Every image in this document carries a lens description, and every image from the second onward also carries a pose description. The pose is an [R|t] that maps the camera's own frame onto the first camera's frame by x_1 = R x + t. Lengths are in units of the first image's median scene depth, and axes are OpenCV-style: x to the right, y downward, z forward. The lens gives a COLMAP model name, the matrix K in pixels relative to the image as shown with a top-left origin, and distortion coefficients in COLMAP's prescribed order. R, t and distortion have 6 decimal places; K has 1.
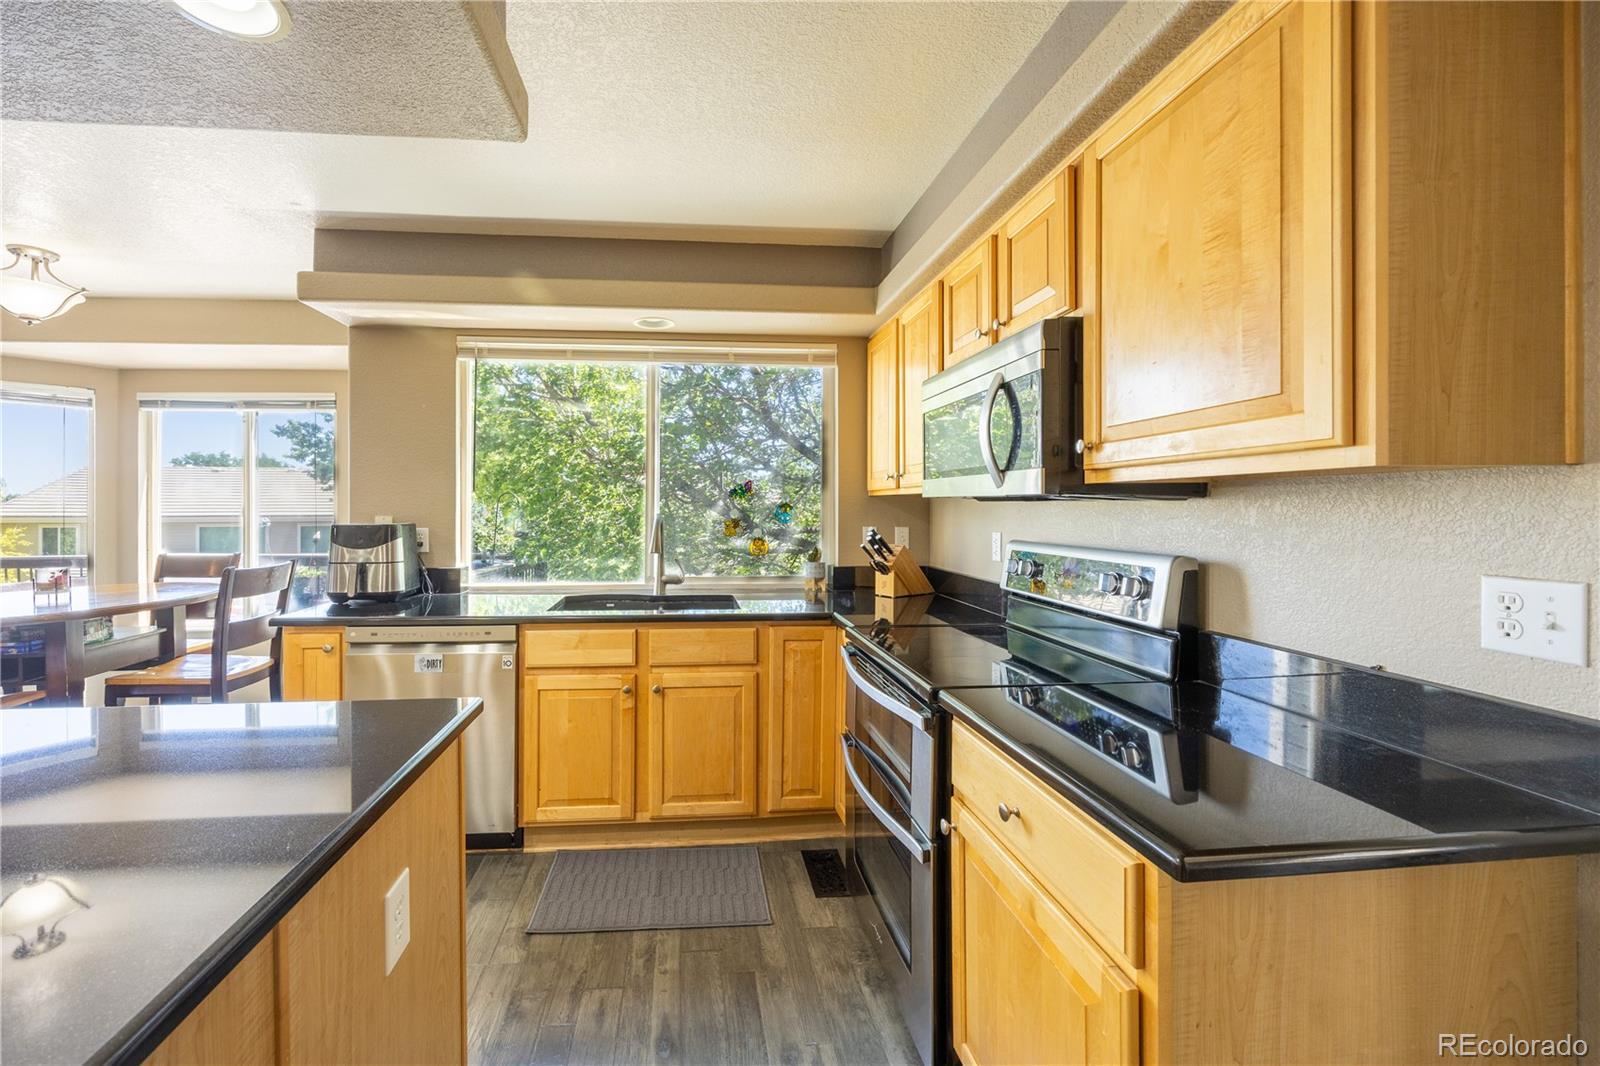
lens RADIAL K [[659.8, 0, 748.5], [0, 659.8, 508.9], [0, 0, 1]] dist [-0.003501, -0.000284]
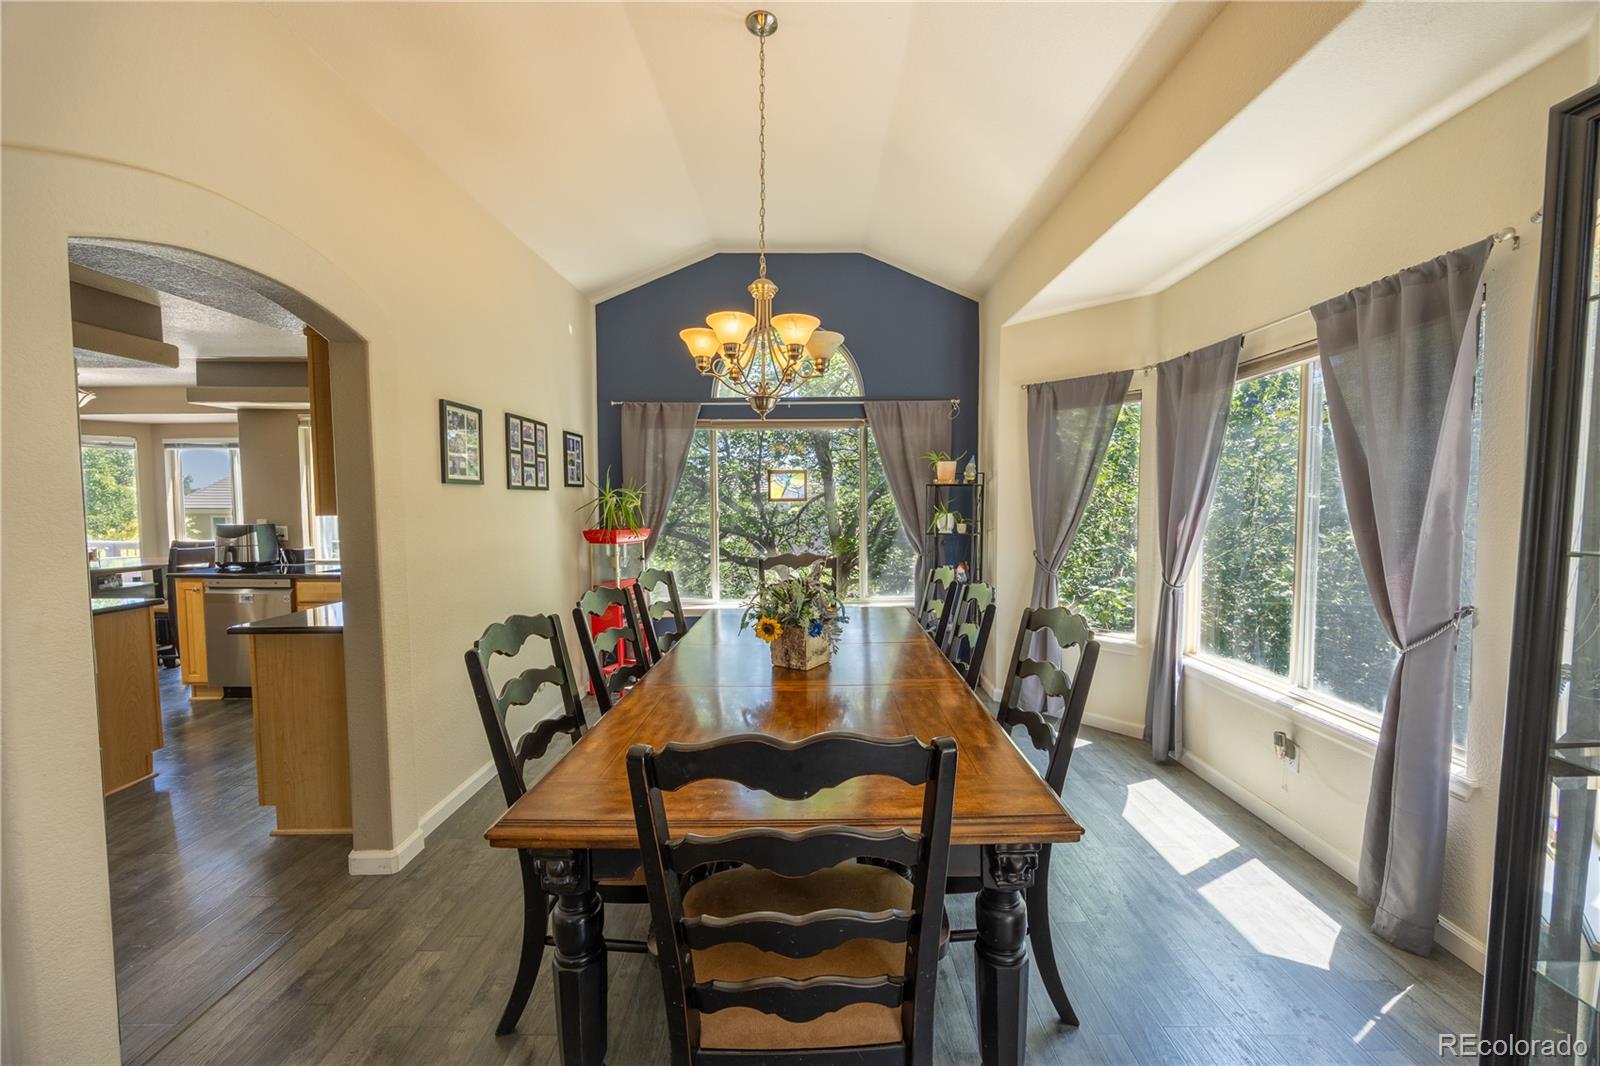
lens RADIAL K [[629.5, 0, 805.1], [0, 629.5, 535.3], [0, 0, 1]] dist [0.001136, 0.000106]
pose [[0.995798, 0.009069, -0.091127, 1.099860], [-0.004446, 0.998699, 0.050806, -0.040738], [0.091469, -0.050187, 0.994542, -0.559890]]
